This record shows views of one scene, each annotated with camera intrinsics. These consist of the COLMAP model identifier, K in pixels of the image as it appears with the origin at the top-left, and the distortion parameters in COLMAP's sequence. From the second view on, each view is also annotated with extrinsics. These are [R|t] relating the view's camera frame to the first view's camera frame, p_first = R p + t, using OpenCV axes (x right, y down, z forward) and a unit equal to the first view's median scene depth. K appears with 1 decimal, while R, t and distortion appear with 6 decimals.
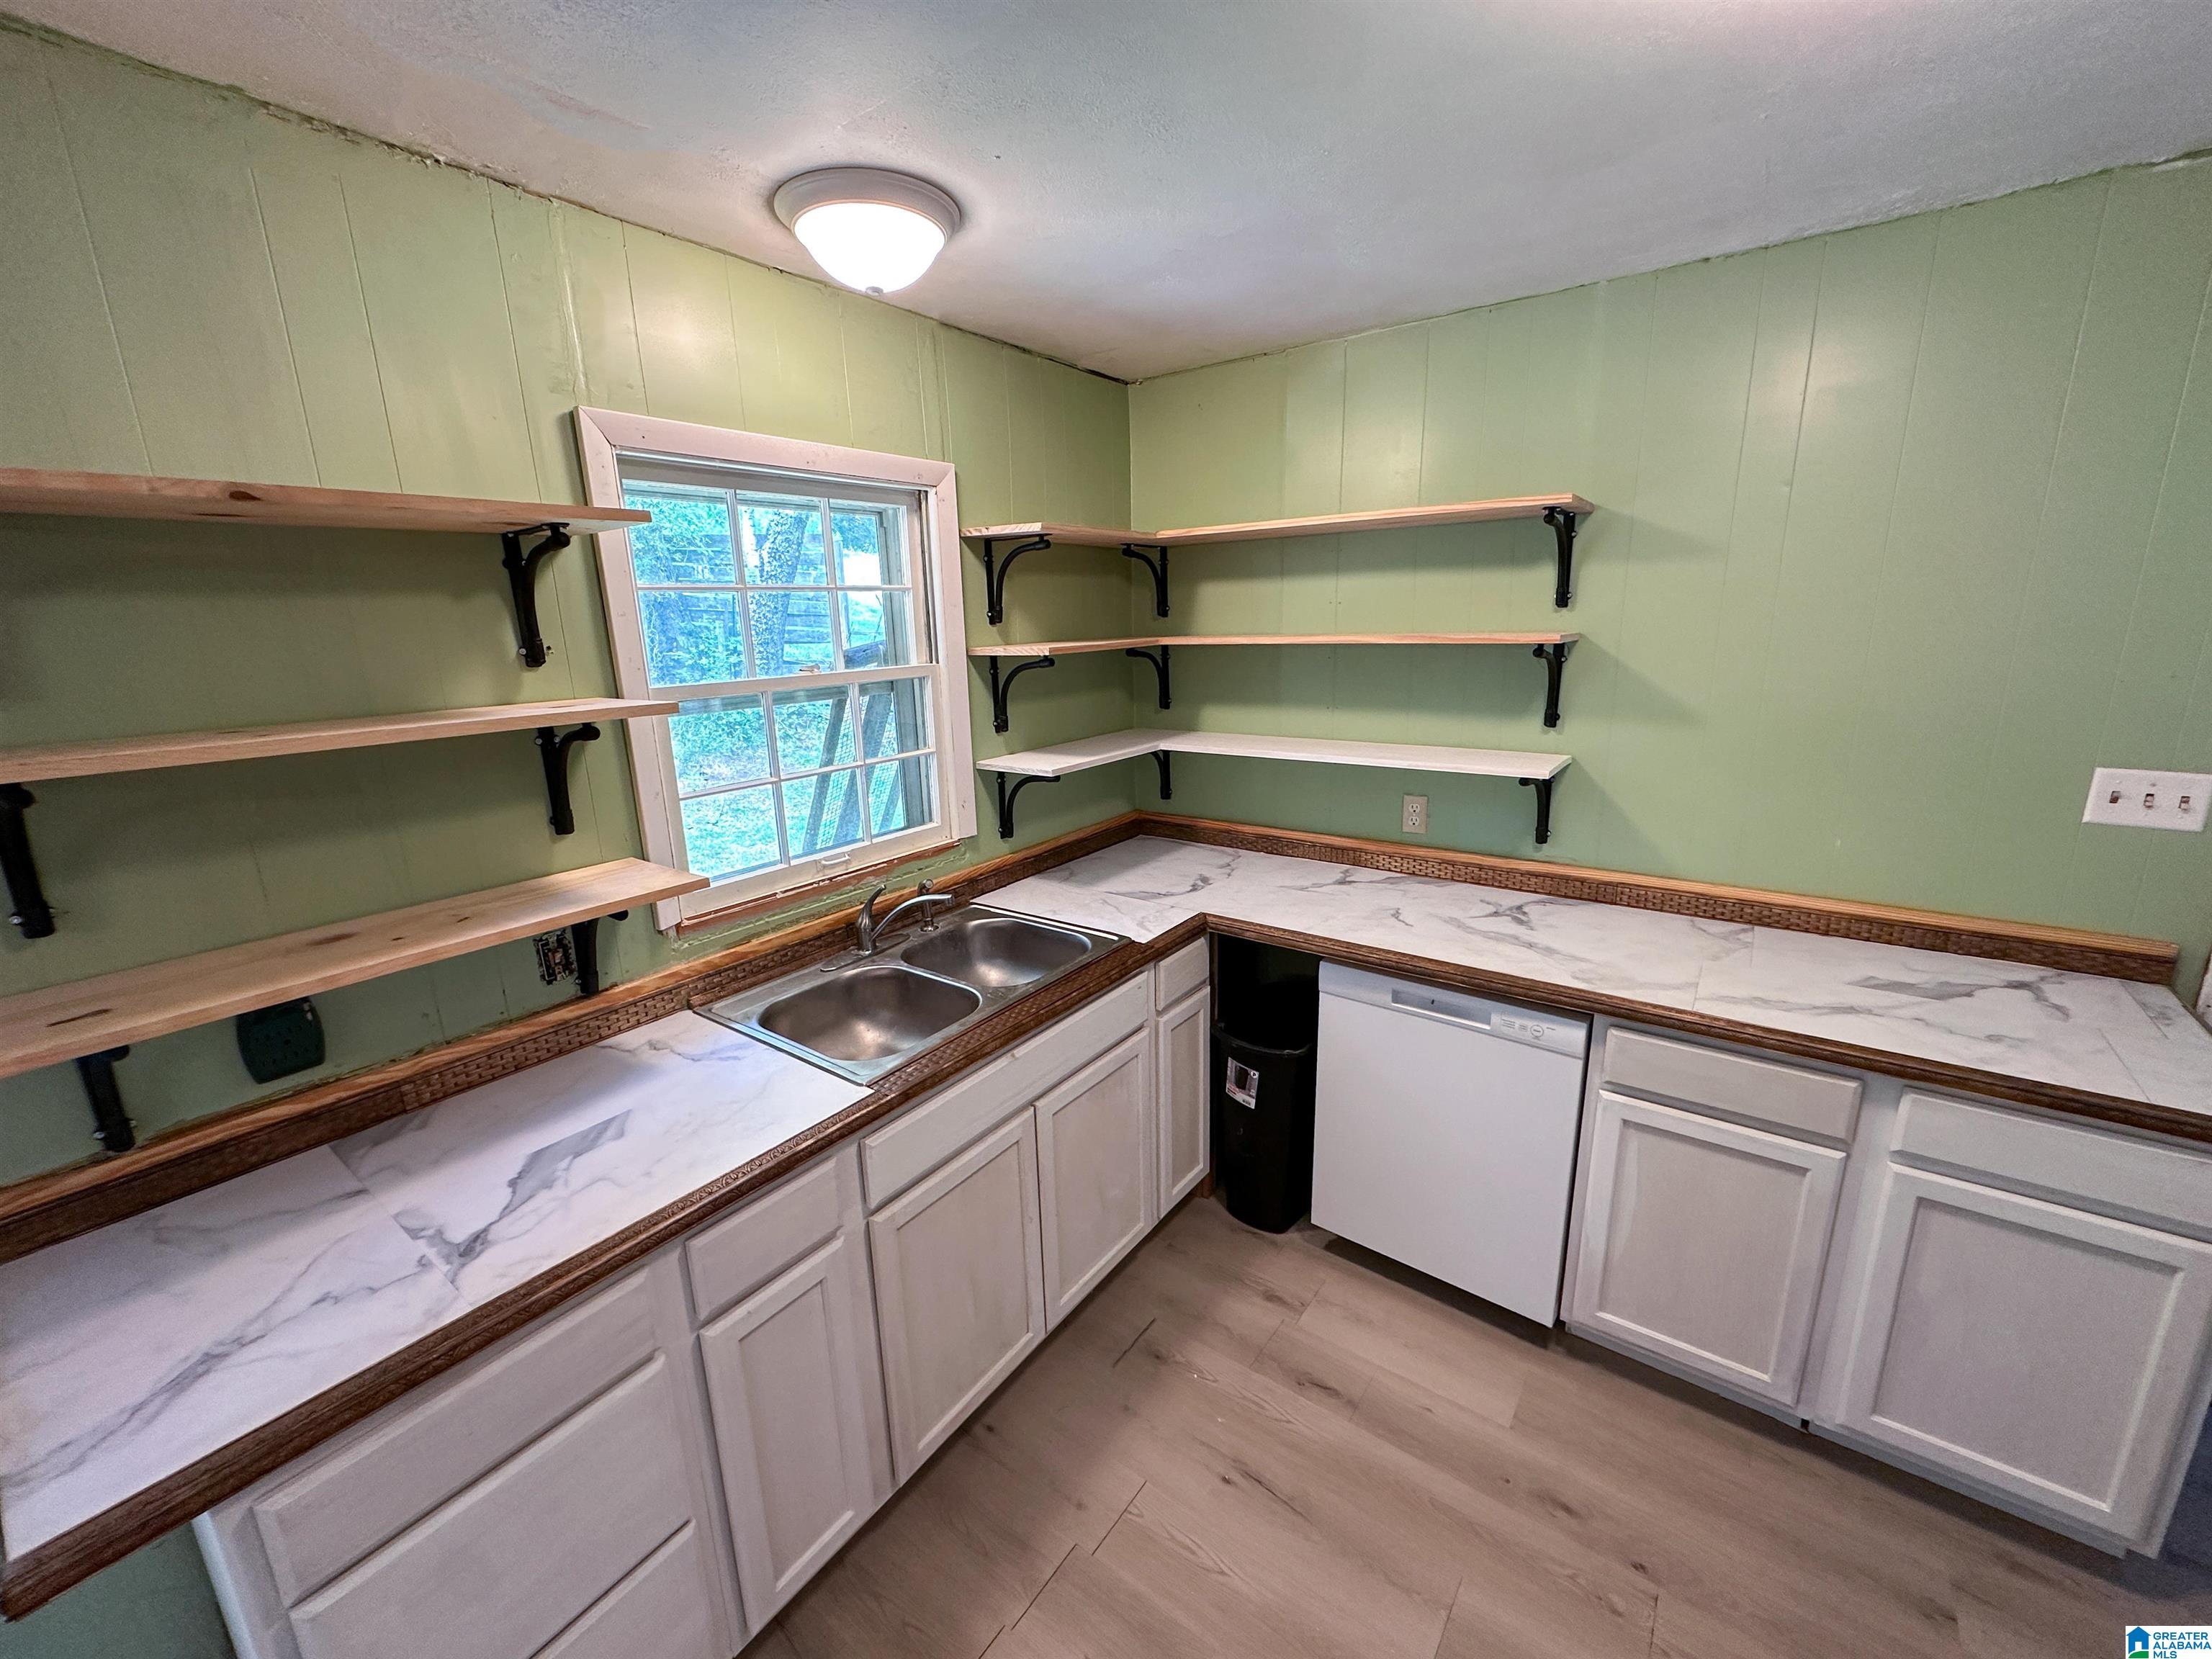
lens RADIAL K [[882.0, 0, 1106.0], [0, 882.0, 829.5], [0, 0, 1]] dist [-0.001038, 0.000113]
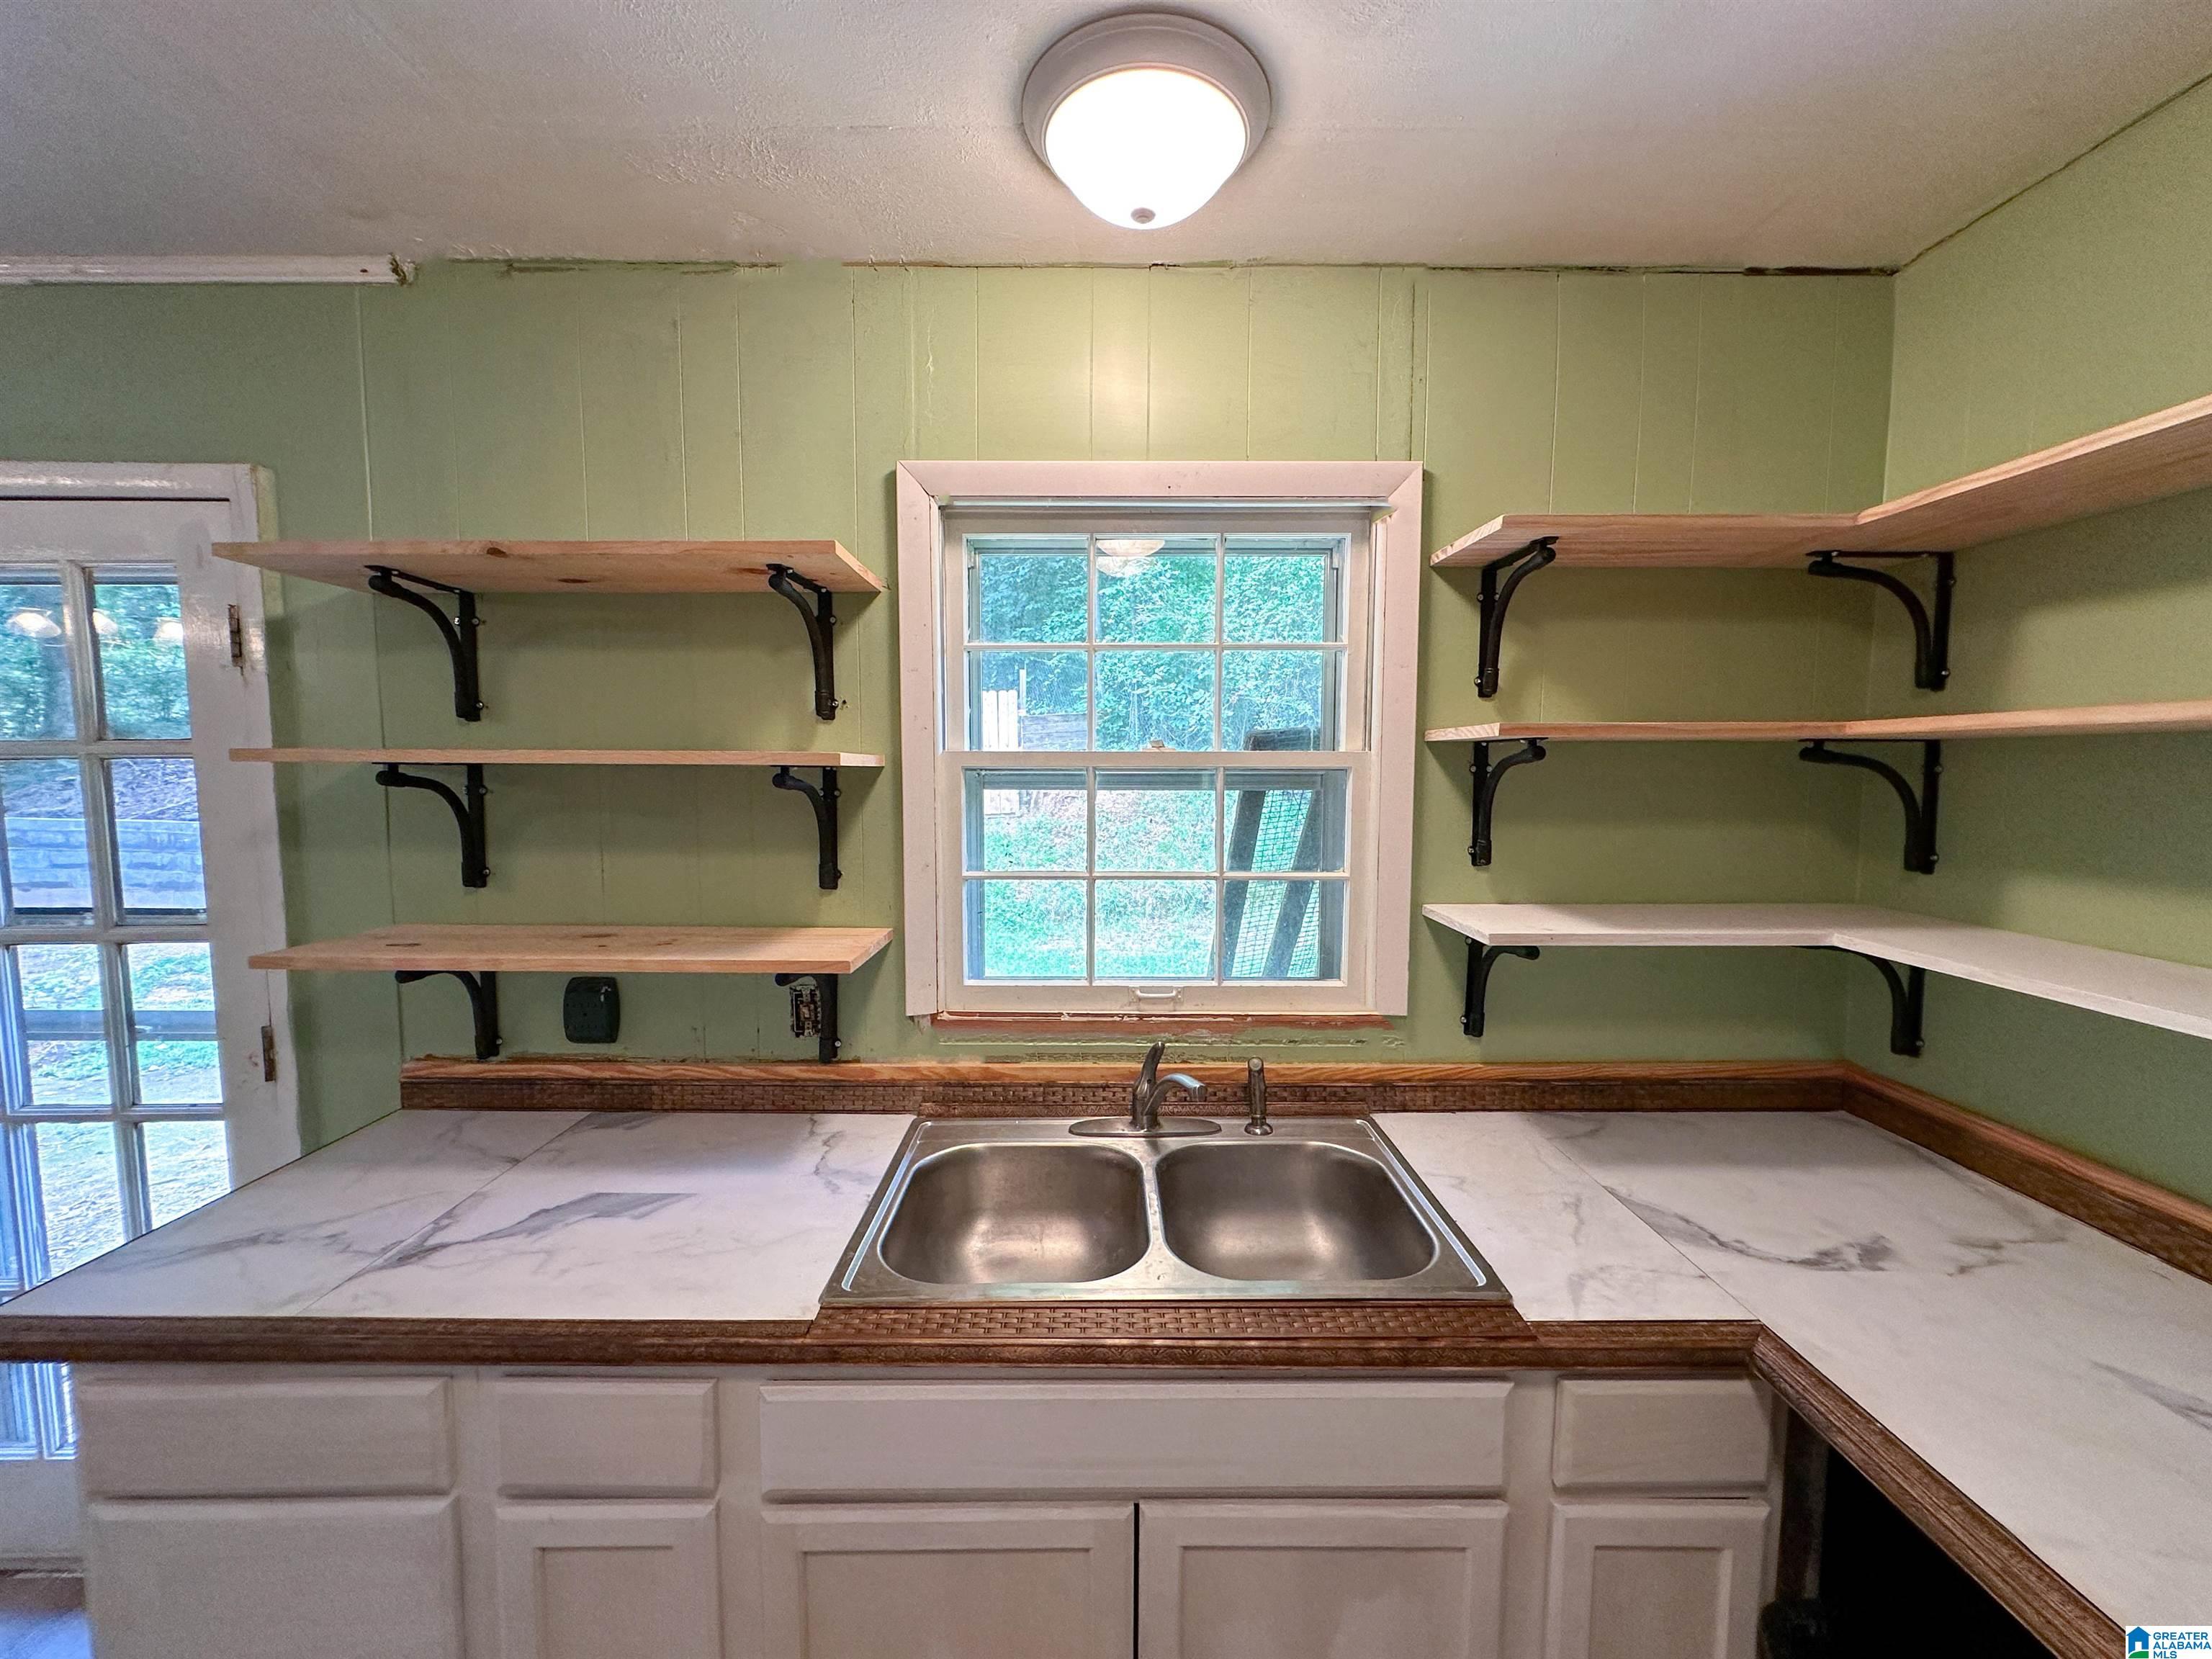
lens RADIAL K [[882.0, 0, 1106.0], [0, 882.0, 829.5], [0, 0, 1]] dist [-0.001038, 0.000113]
pose [[0.595852, 0.089341, -0.798109, 0.250826], [-0.209442, 0.976689, -0.047034, -0.056452], [0.775303, 0.195183, 0.600674, 0.464927]]
